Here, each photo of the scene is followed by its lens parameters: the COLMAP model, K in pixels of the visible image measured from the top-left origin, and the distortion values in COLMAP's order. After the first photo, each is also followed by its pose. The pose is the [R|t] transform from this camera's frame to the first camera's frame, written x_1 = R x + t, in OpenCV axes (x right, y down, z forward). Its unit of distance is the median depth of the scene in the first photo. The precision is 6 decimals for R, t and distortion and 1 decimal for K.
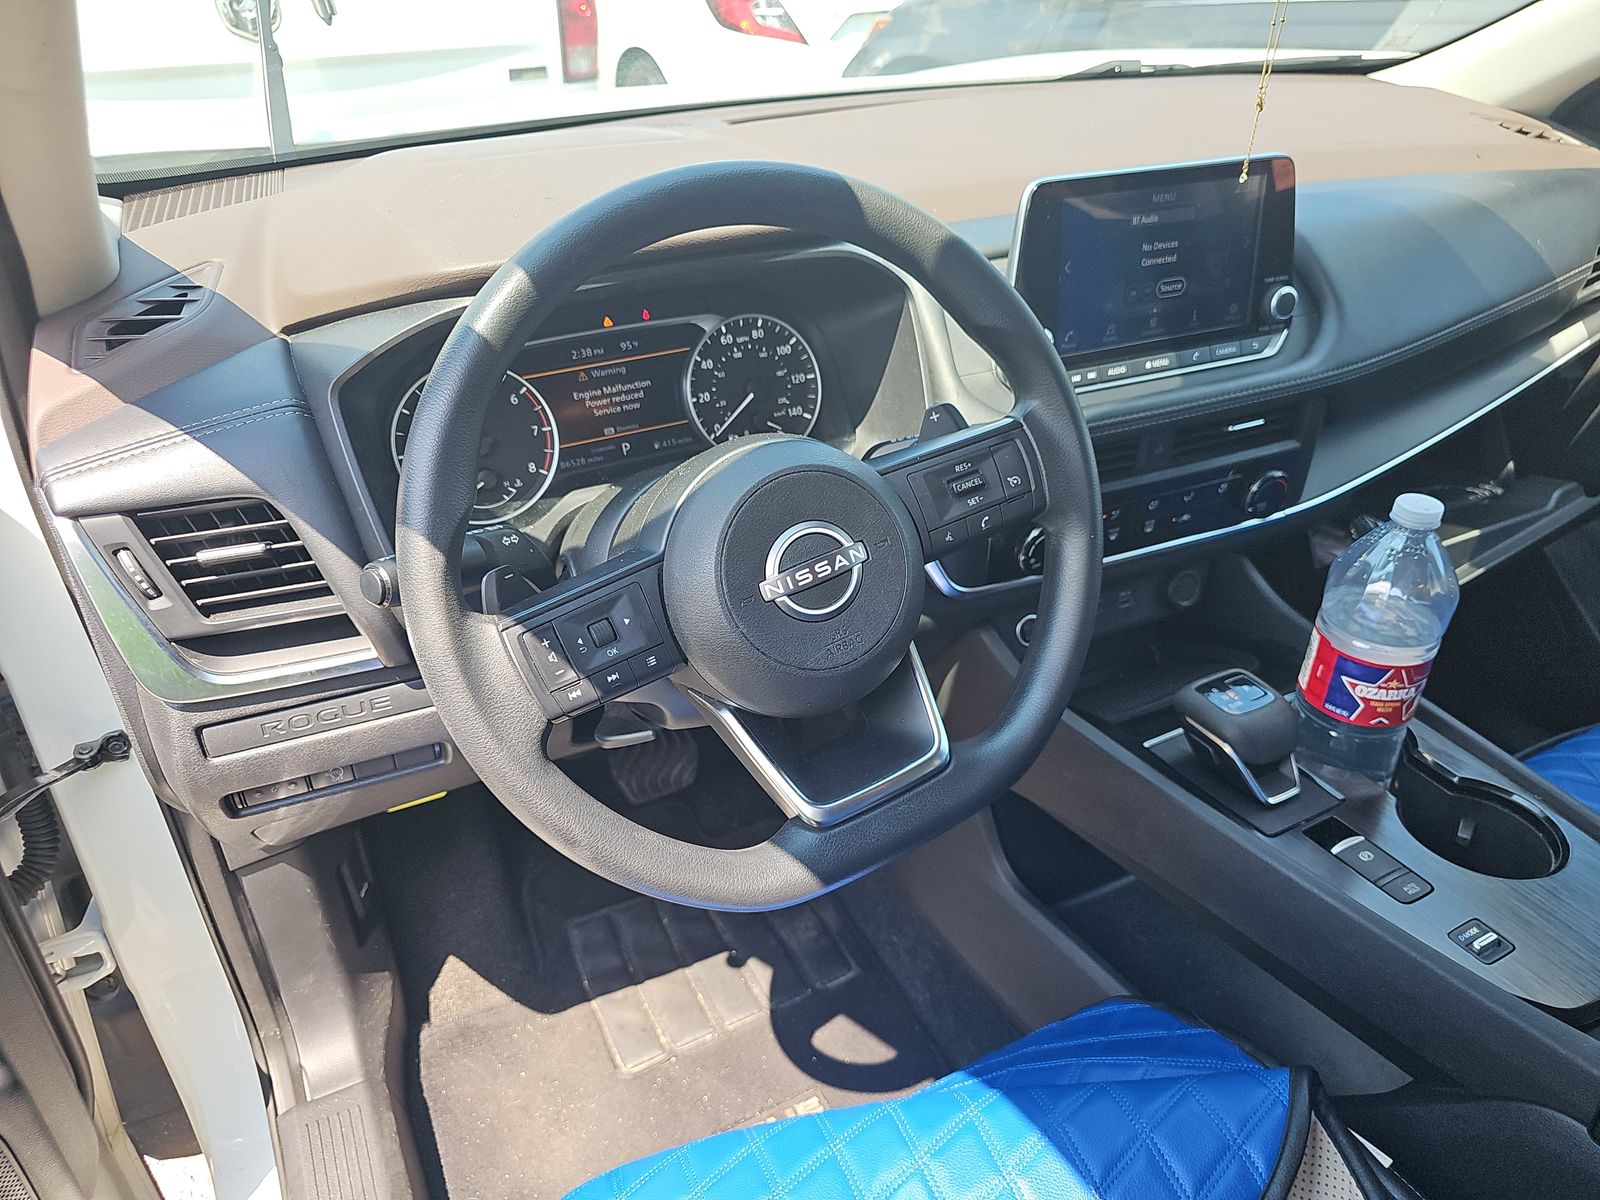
lens RADIAL K [[1079.1, 0, 766.6], [0, 1079.1, 624.7], [0, 0, 1]] dist [0.030185, -0.026198]
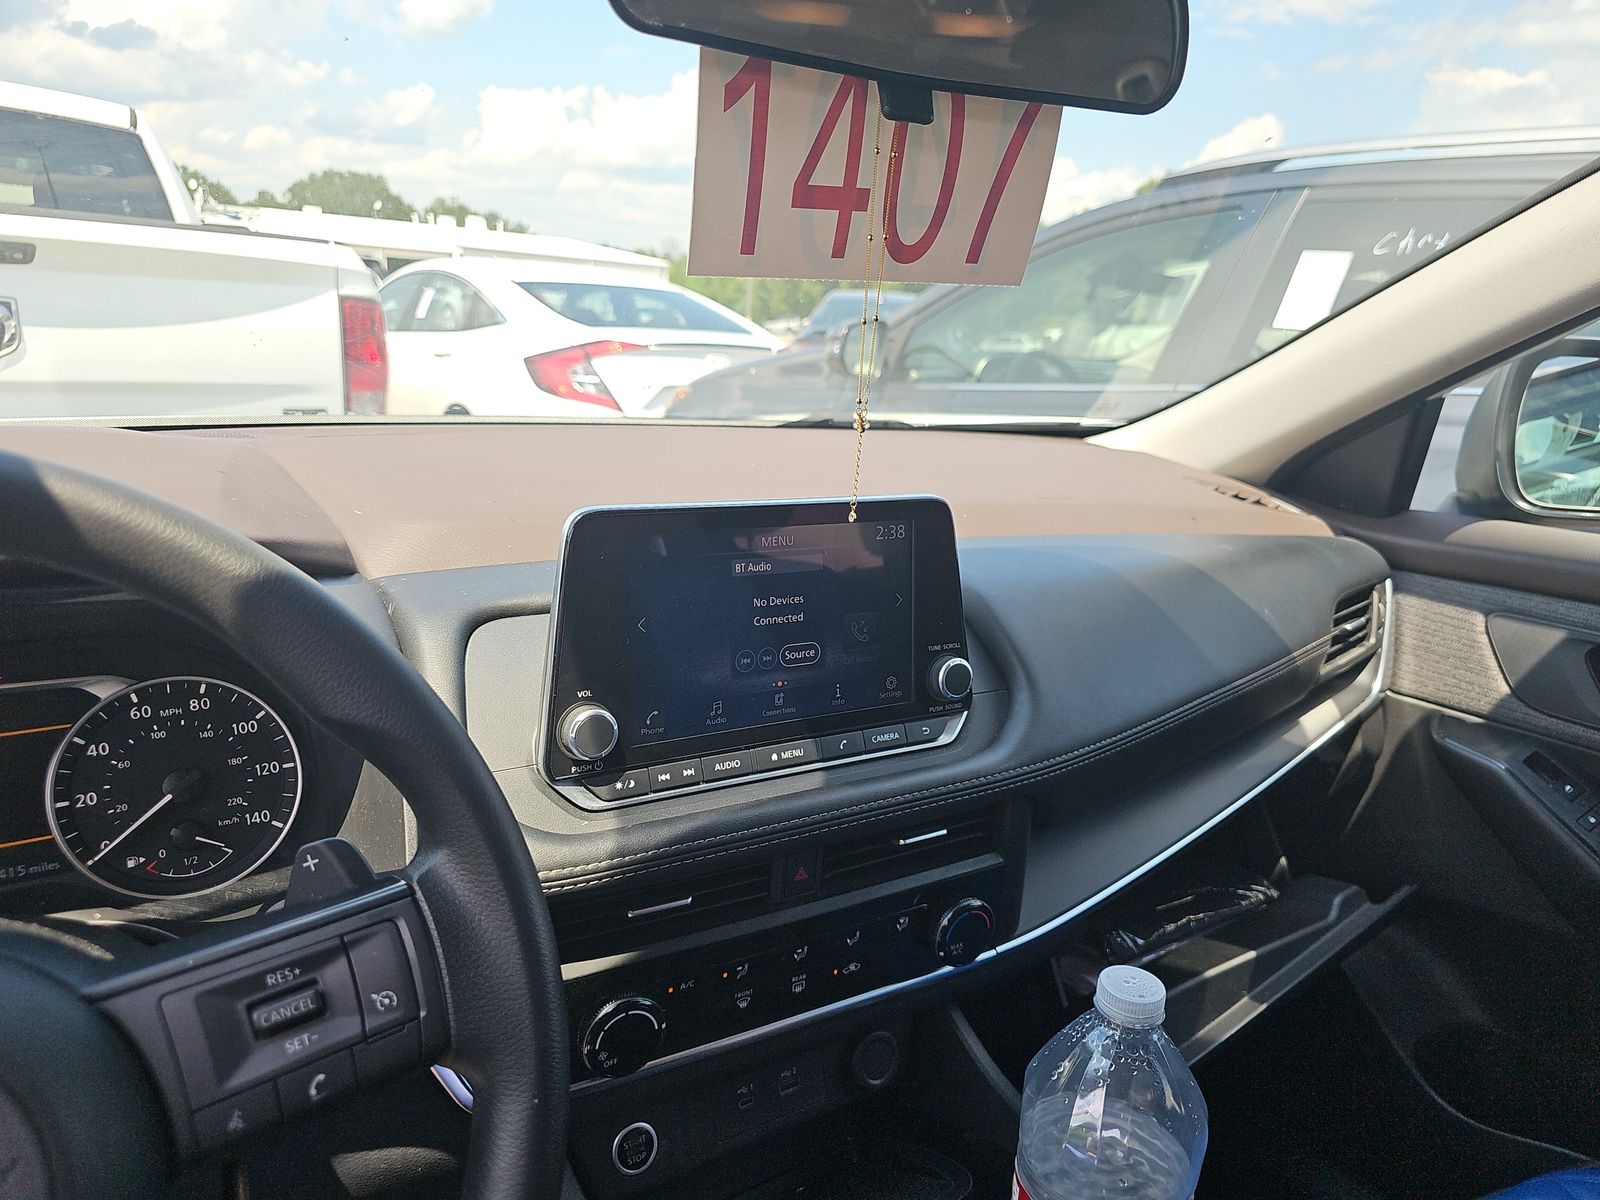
lens RADIAL K [[1079.1, 0, 778.4], [0, 1079.1, 641.7], [0, 0, 1]] dist [0.030185, -0.026198]
pose [[0.989984, 0.025741, 0.138811, 0.253436], [0.015232, 0.958024, -0.286284, -0.108165], [-0.140353, 0.285531, 0.948036, 0.301024]]
